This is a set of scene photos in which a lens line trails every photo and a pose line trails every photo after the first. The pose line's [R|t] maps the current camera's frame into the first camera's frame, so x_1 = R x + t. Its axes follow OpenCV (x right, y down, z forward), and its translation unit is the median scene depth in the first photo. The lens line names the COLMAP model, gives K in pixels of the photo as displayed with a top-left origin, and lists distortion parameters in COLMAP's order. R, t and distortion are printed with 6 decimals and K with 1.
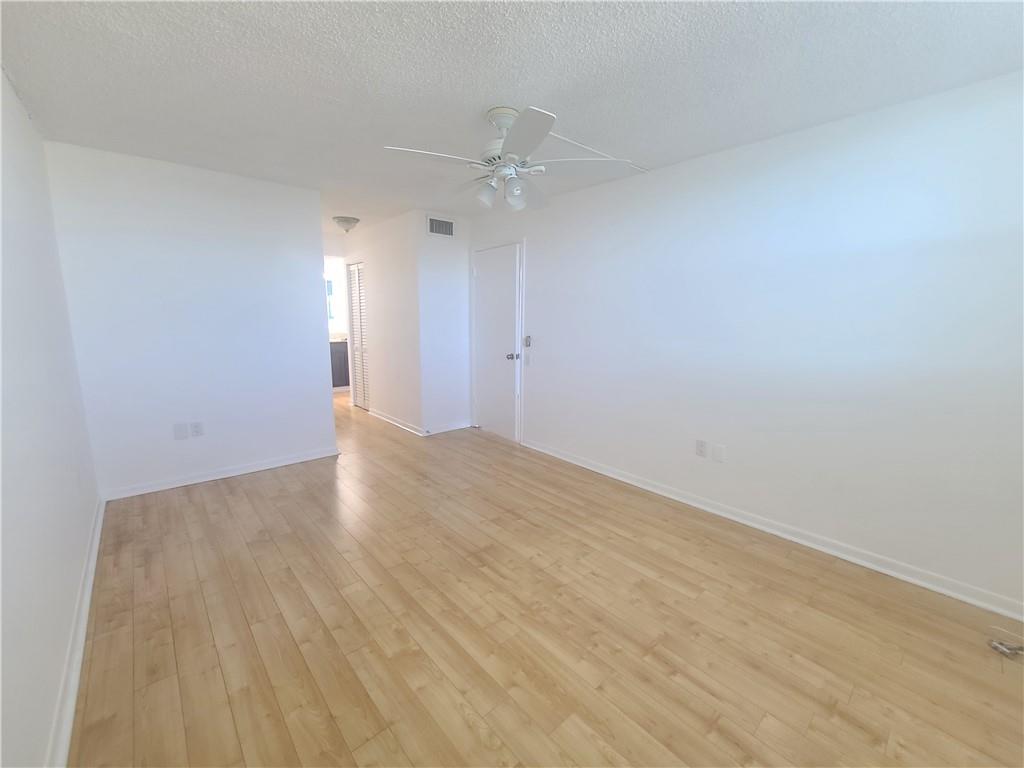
lens RADIAL K [[417.6, 0, 510.4], [0, 417.6, 378.8], [0, 0, 1]] dist [-0.001678, -0.000034]
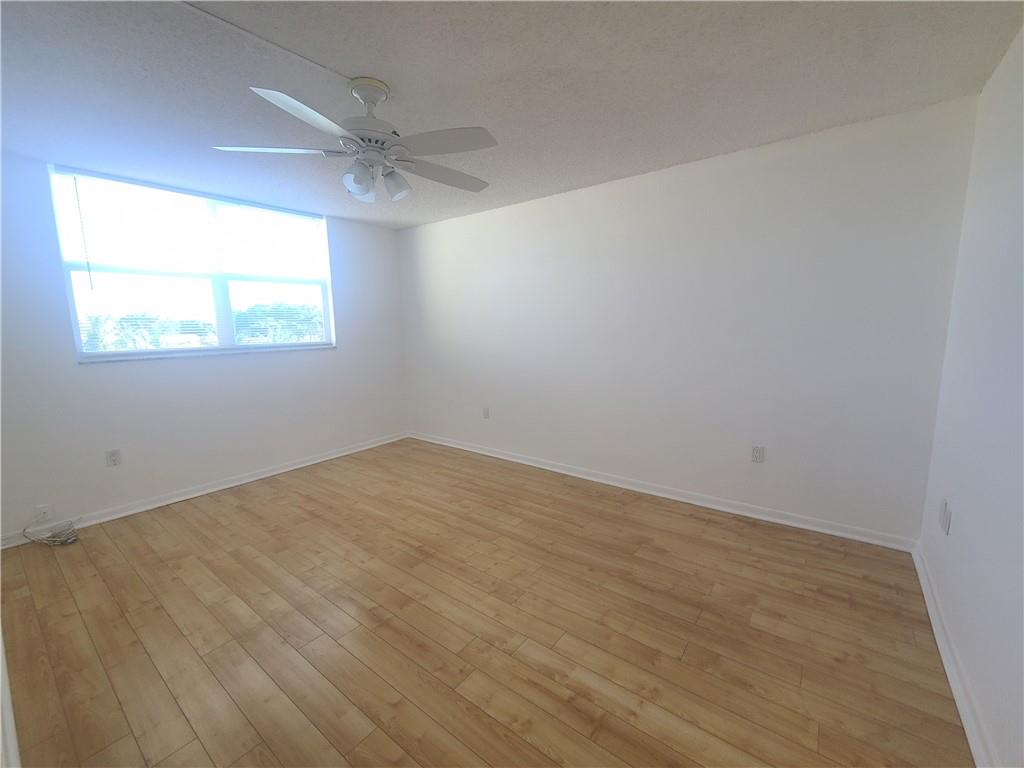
lens RADIAL K [[417.6, 0, 515.2], [0, 417.6, 381.5], [0, 0, 1]] dist [-0.001678, -0.000034]
pose [[-0.978760, 0.034828, -0.202031, -0.105237], [-0.025128, 0.957653, 0.286825, -0.297733], [0.203465, 0.285810, -0.936437, 1.941584]]
